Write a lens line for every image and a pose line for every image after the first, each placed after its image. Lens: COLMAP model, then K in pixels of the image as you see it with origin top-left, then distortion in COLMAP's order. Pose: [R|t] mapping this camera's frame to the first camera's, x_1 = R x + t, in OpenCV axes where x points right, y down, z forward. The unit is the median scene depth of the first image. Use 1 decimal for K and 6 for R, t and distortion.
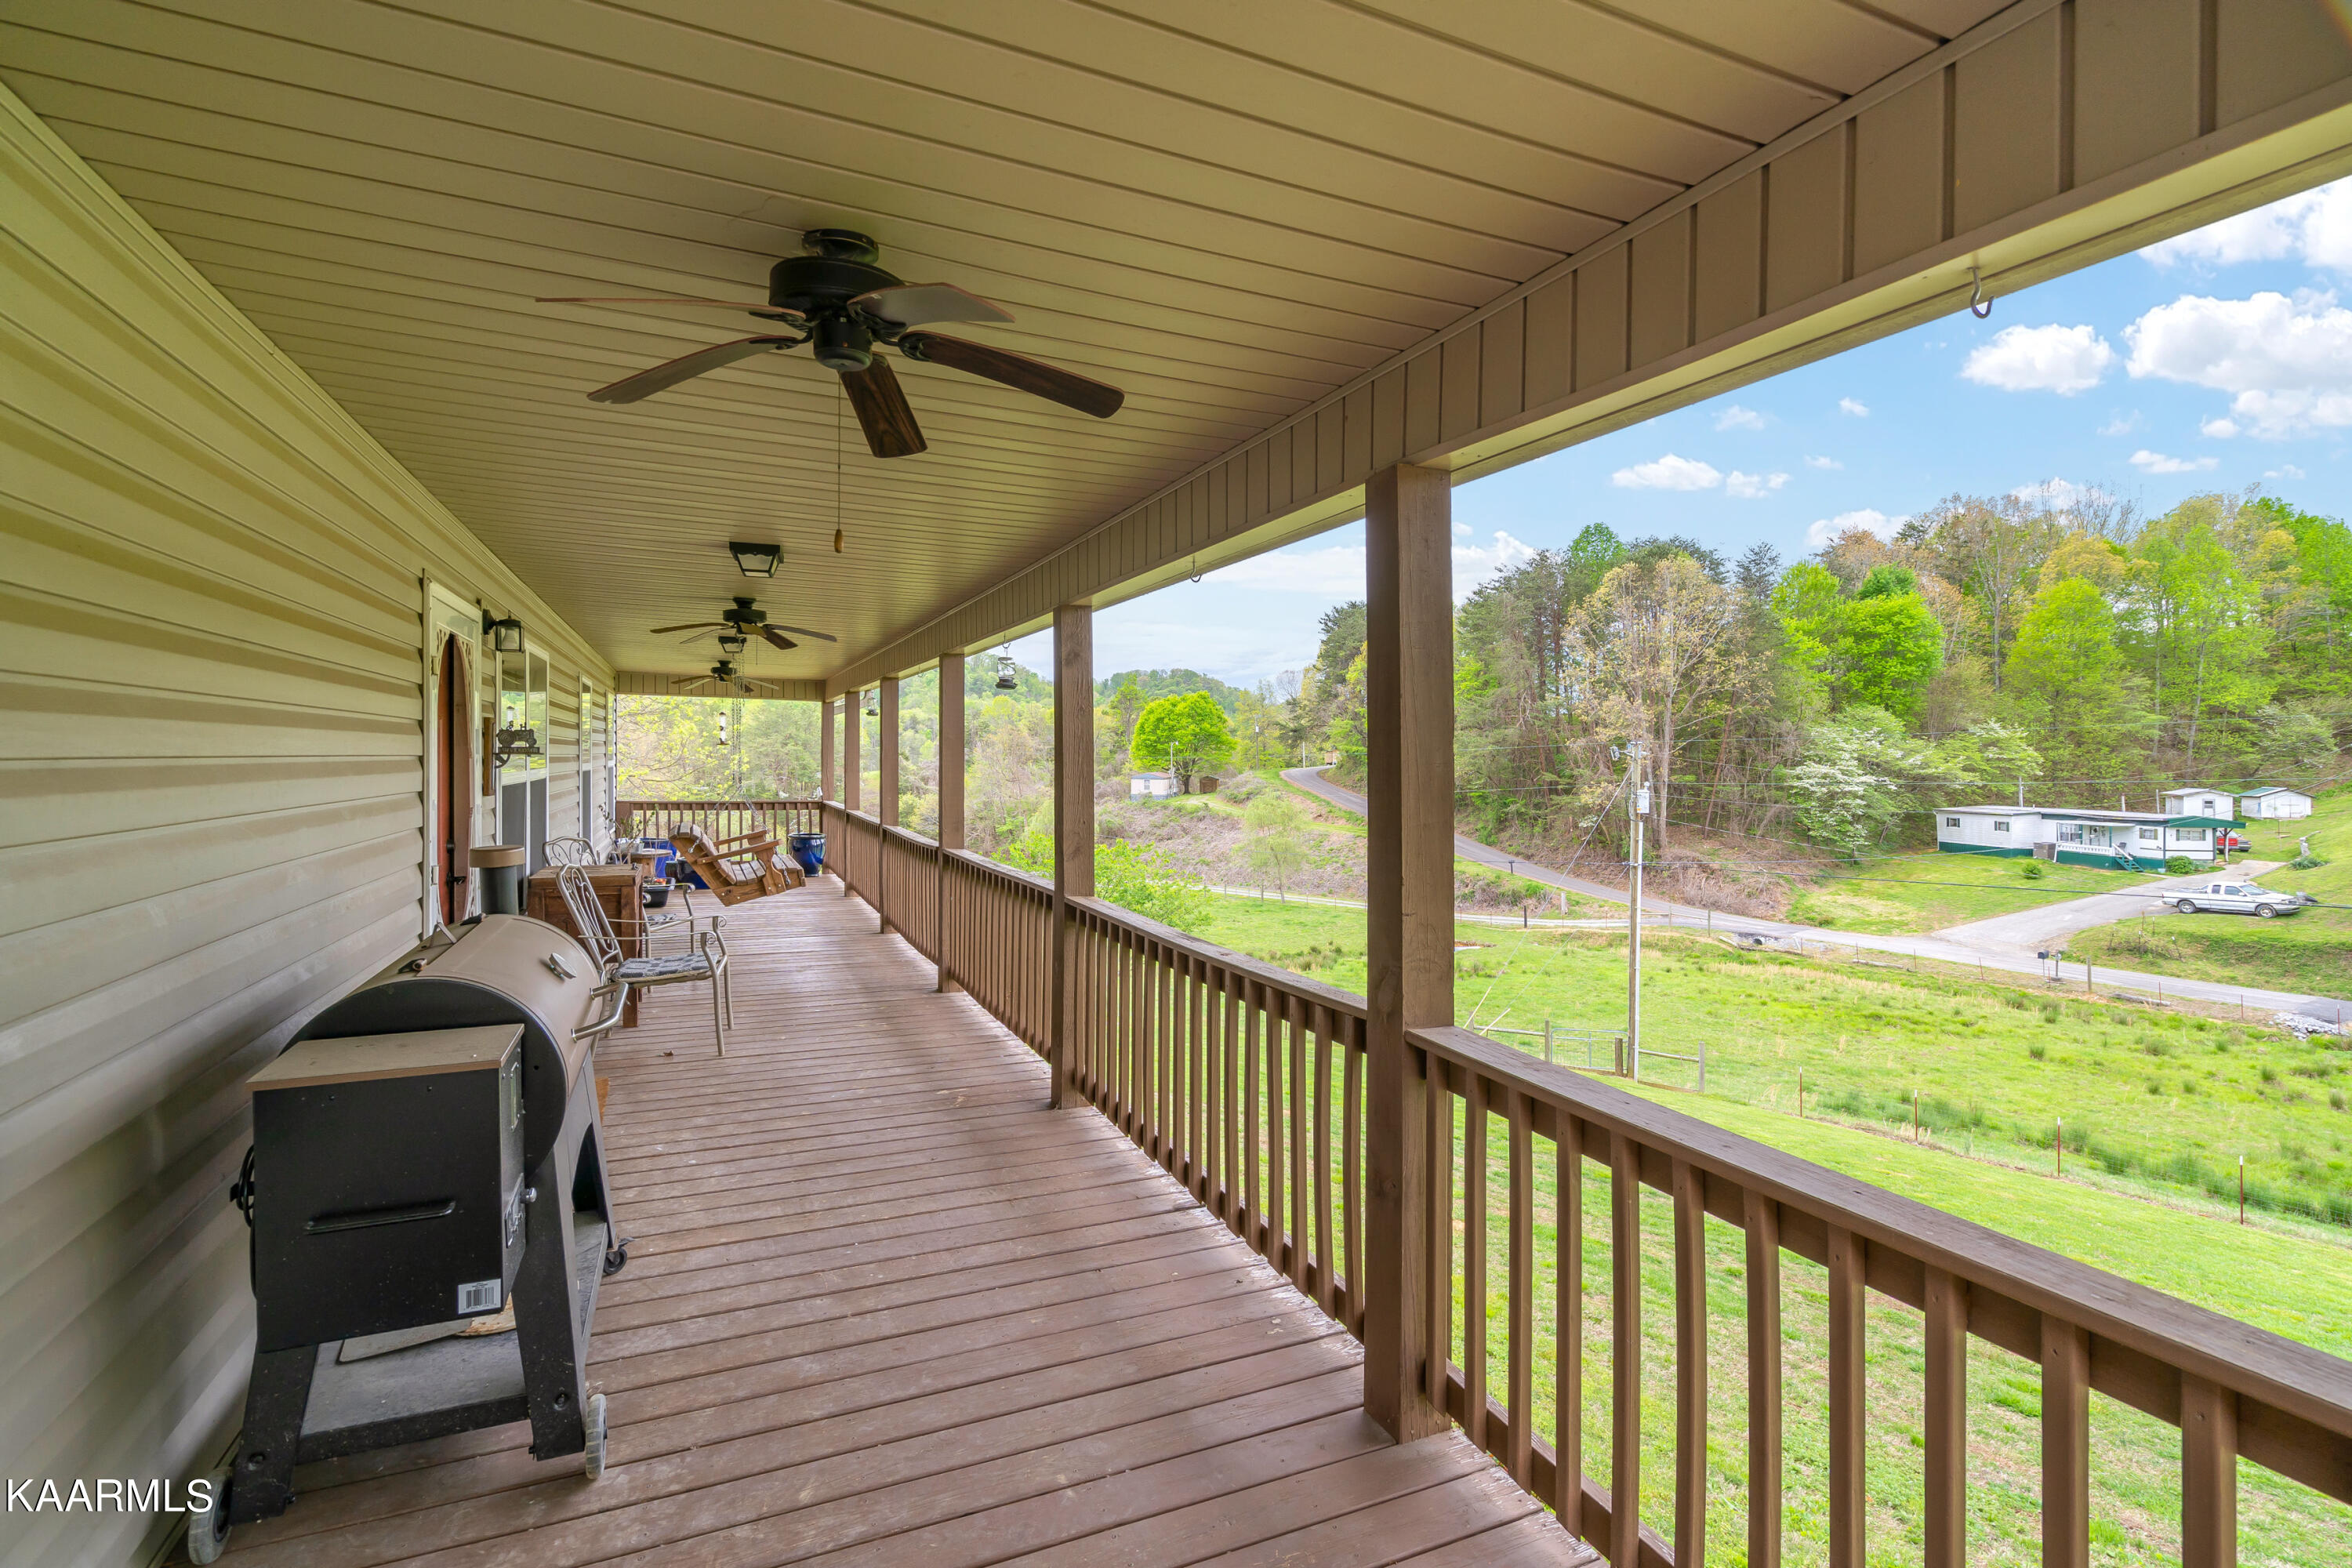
lens RADIAL K [[1081.9, 0, 1183.1], [0, 1081.9, 773.4], [0, 0, 1]] dist [-0.002817, 0.001424]
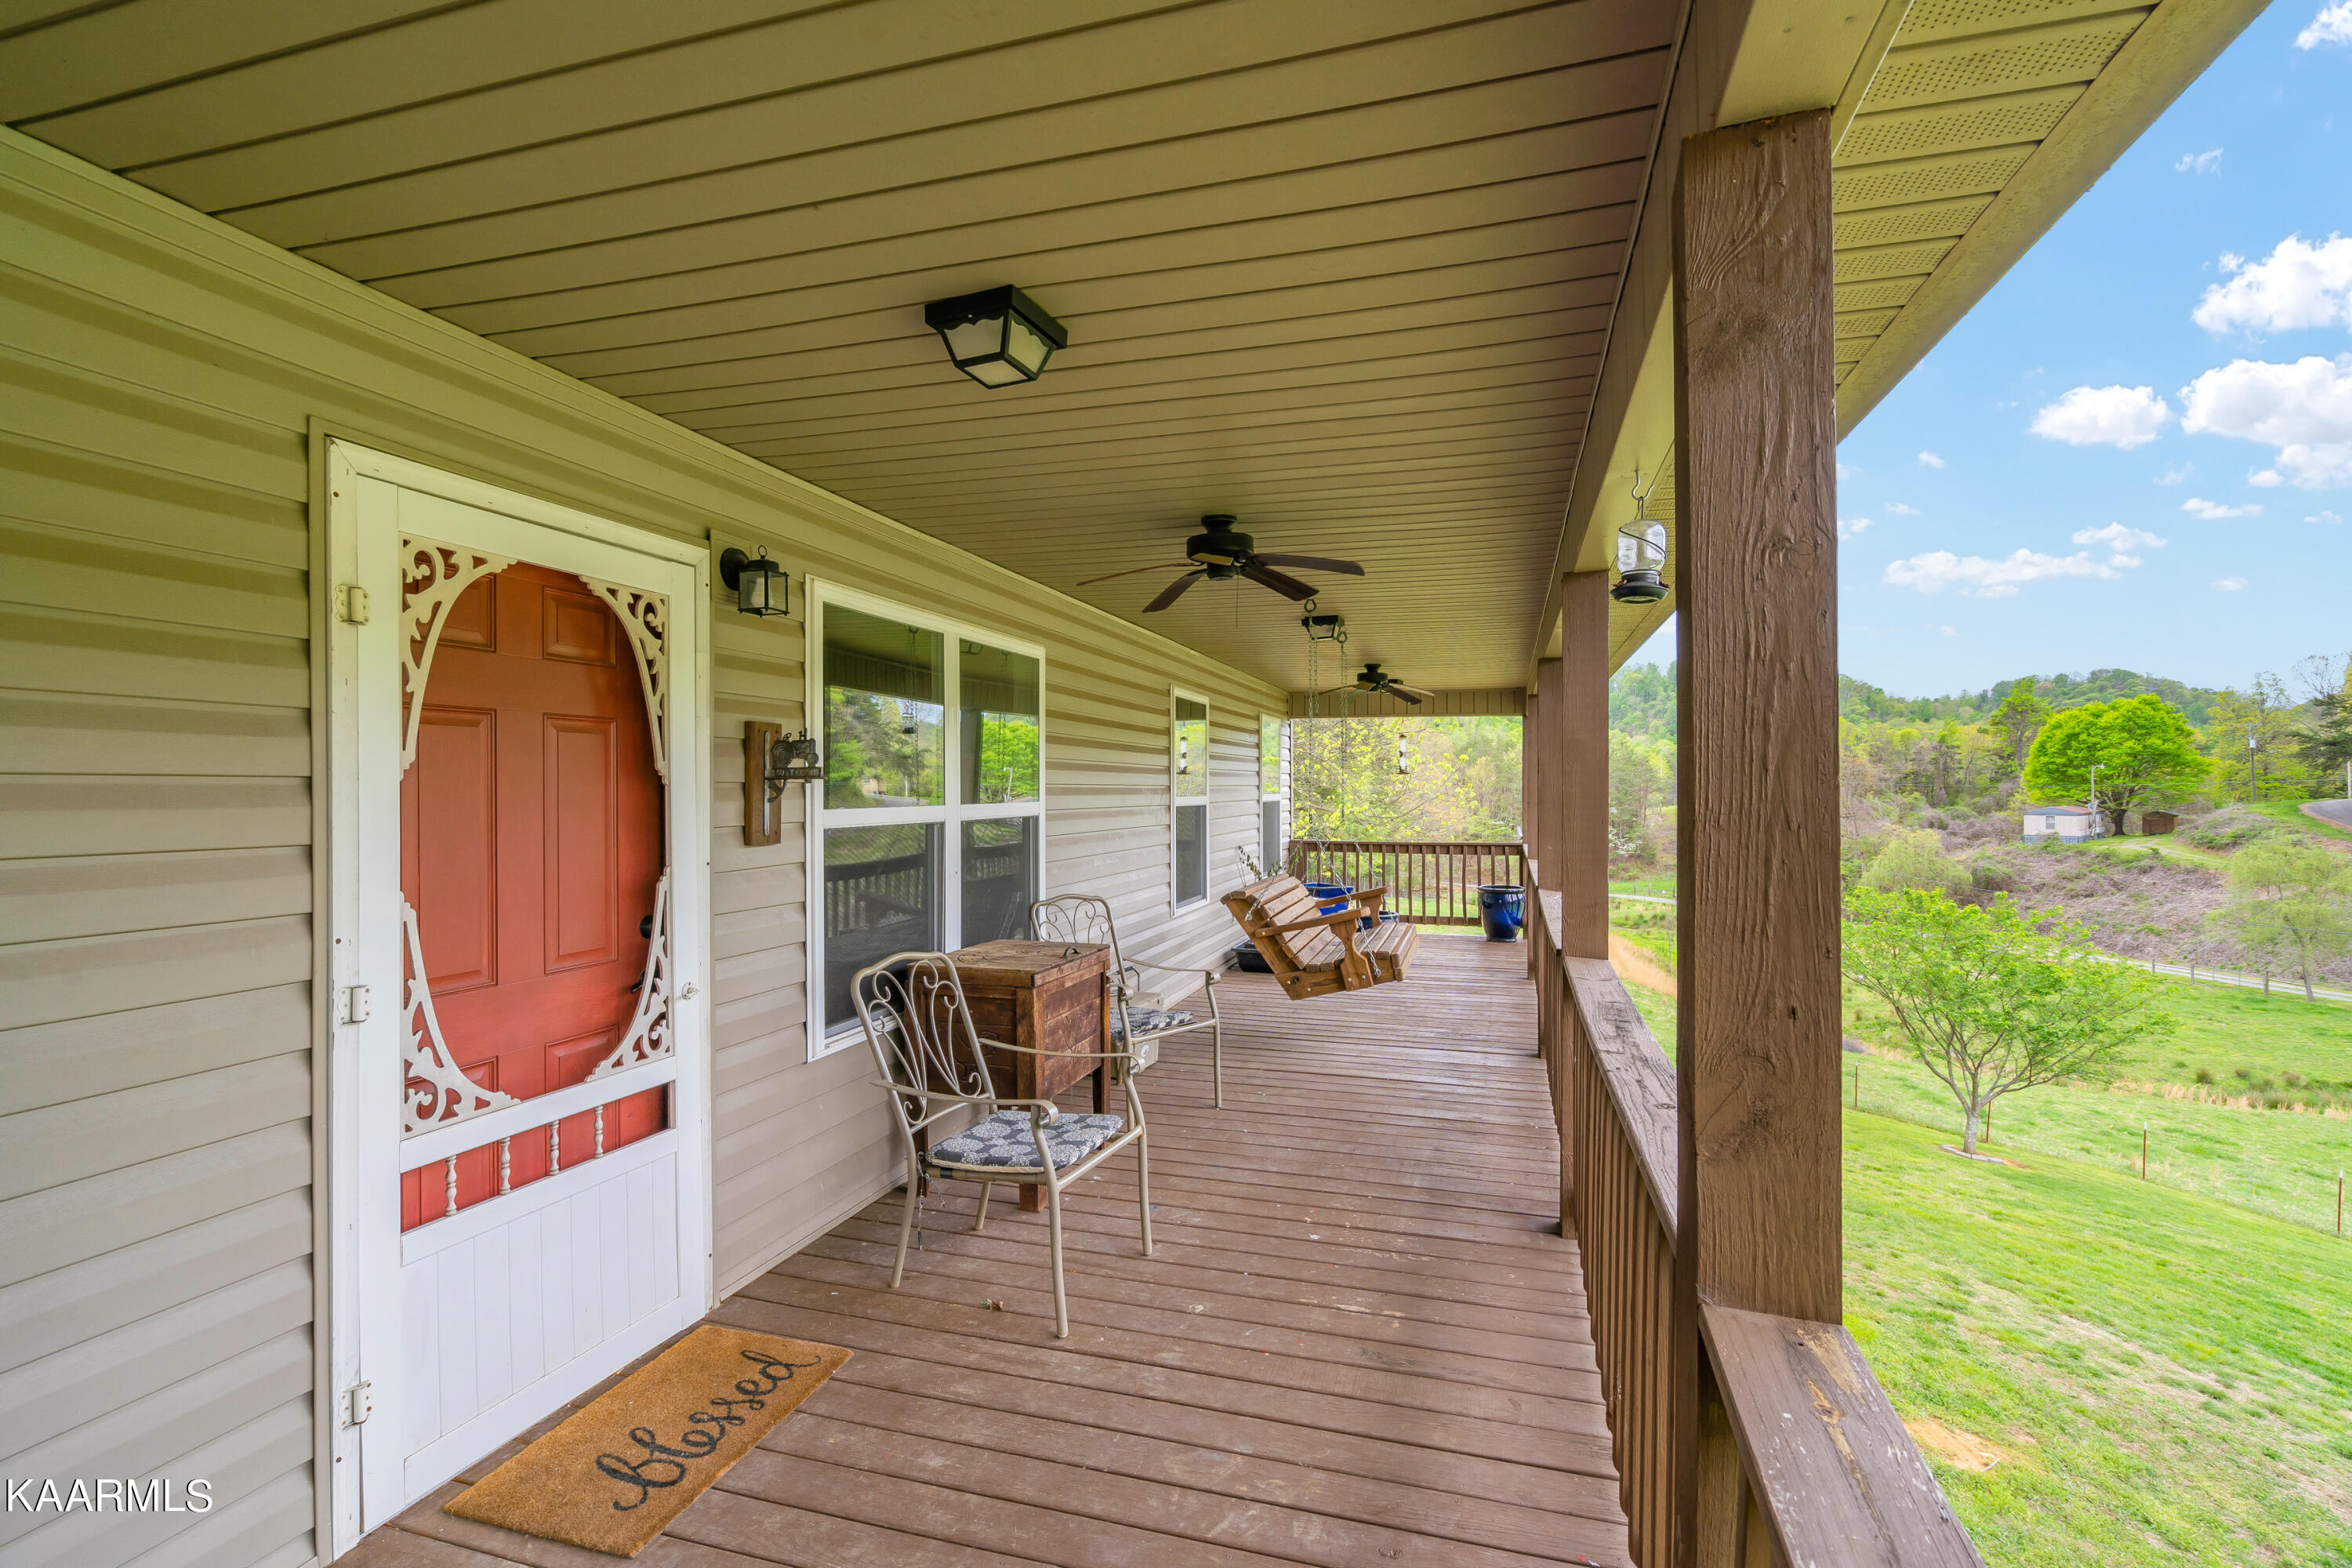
lens RADIAL K [[1081.9, 0, 1187.9], [0, 1081.9, 816.5], [0, 0, 1]] dist [-0.002817, 0.001424]
pose [[0.760767, 0.002872, -0.649019, -0.002071], [0.001880, 0.999976, 0.006629, 0.000005], [0.649022, -0.006263, 0.760744, 0.037731]]
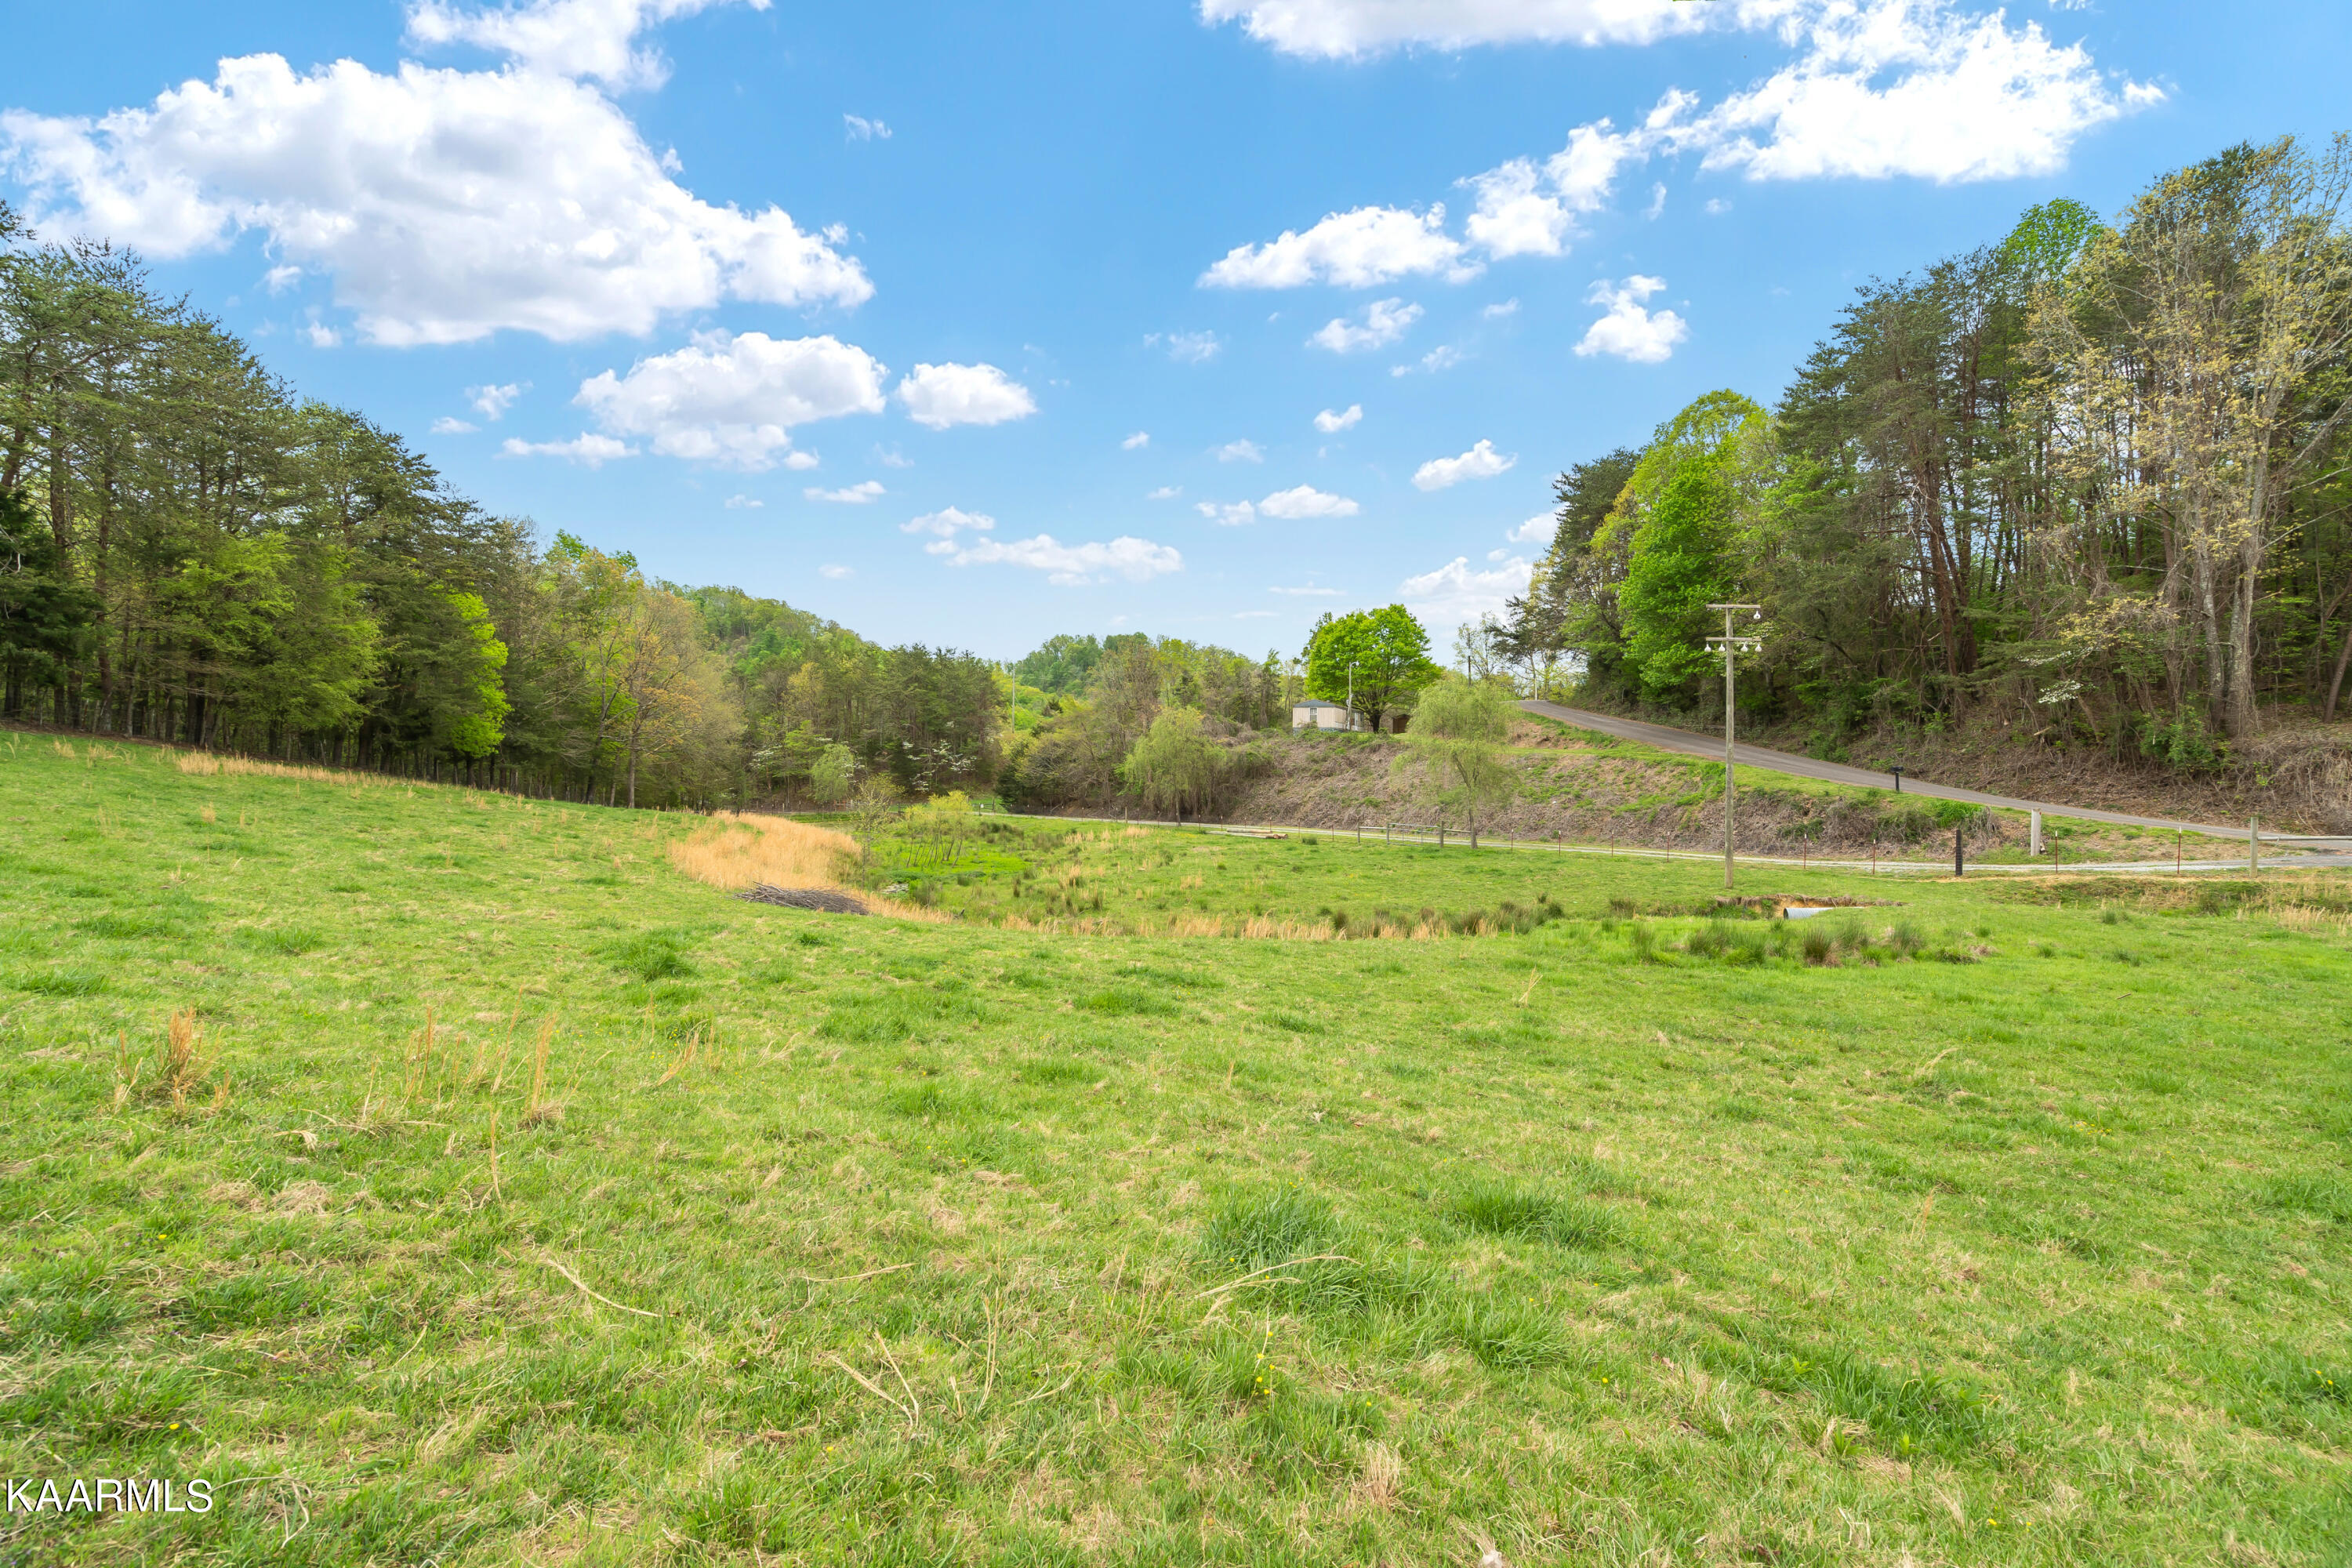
lens RADIAL K [[1081.9, 0, 1198.4], [0, 1081.9, 781.2], [0, 0, 1]] dist [-0.002817, 0.001424]
pose [[0.978304, 0.006267, -0.207079, 0.057193], [-0.005331, 0.999973, 0.005079, 0.068249], [0.207105, -0.003865, 0.978311, 0.311402]]
